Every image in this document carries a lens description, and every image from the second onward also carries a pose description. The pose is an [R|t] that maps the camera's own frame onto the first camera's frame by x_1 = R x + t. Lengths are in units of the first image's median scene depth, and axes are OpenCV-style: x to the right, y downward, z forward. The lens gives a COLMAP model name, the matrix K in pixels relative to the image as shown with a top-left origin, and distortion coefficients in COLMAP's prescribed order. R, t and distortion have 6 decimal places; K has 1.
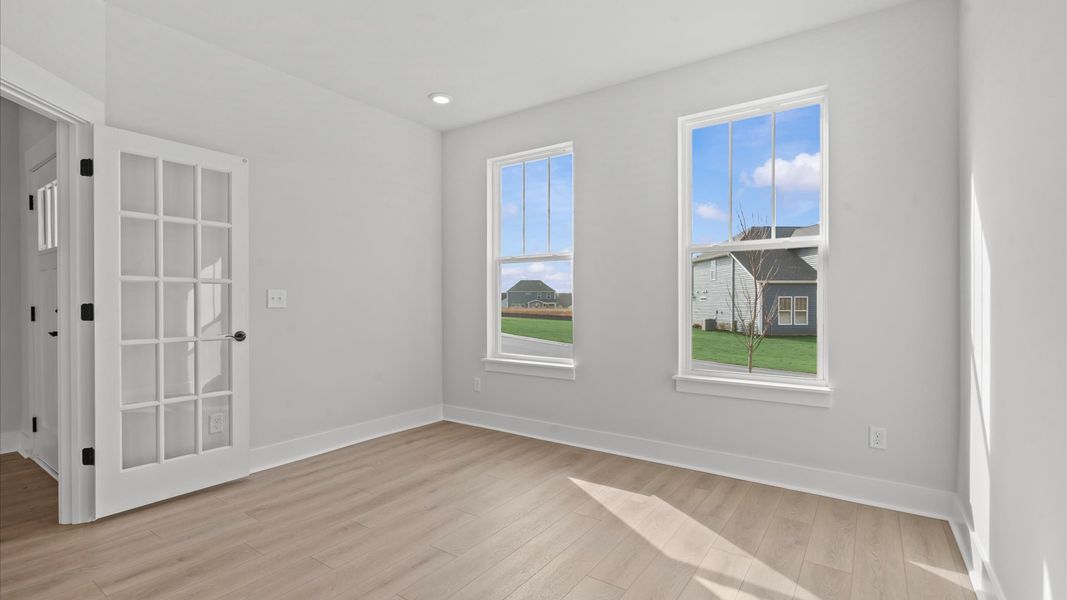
lens RADIAL K [[501.0, 0, 530.1], [0, 501.0, 300.4], [0, 0, 1]] dist [-0.001217, 0.000150]
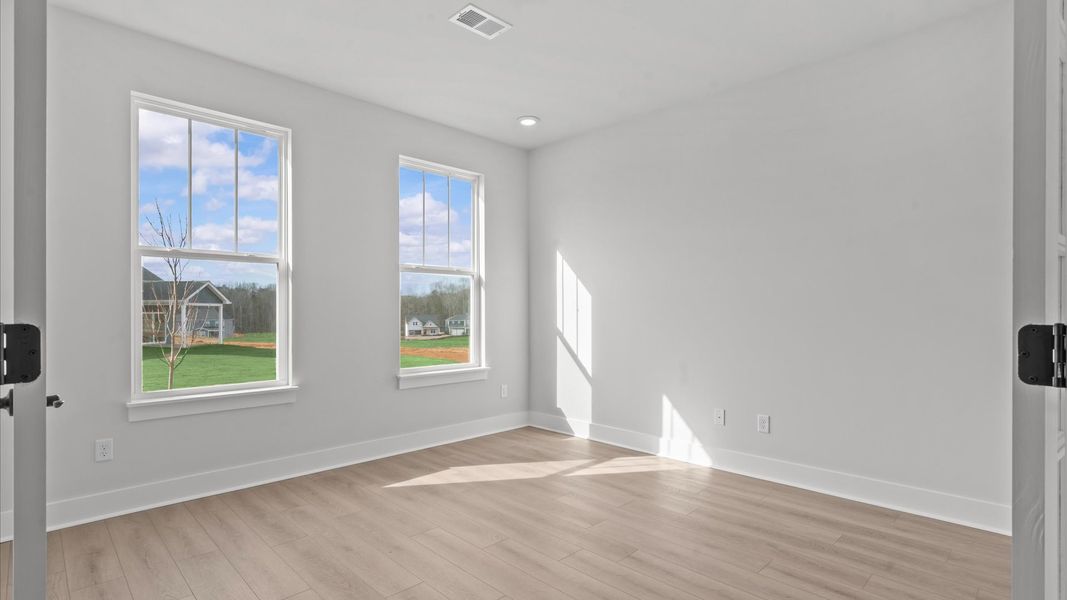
lens RADIAL K [[511.7, 0, 533.5], [0, 511.7, 300.0], [0, 0, 1]] dist [-0.001428, 0.000015]
pose [[0.176503, 0.012119, 0.984226, -0.903765], [0.003099, 0.999912, -0.012868, -0.016584], [-0.984295, 0.005322, 0.176450, 0.506011]]
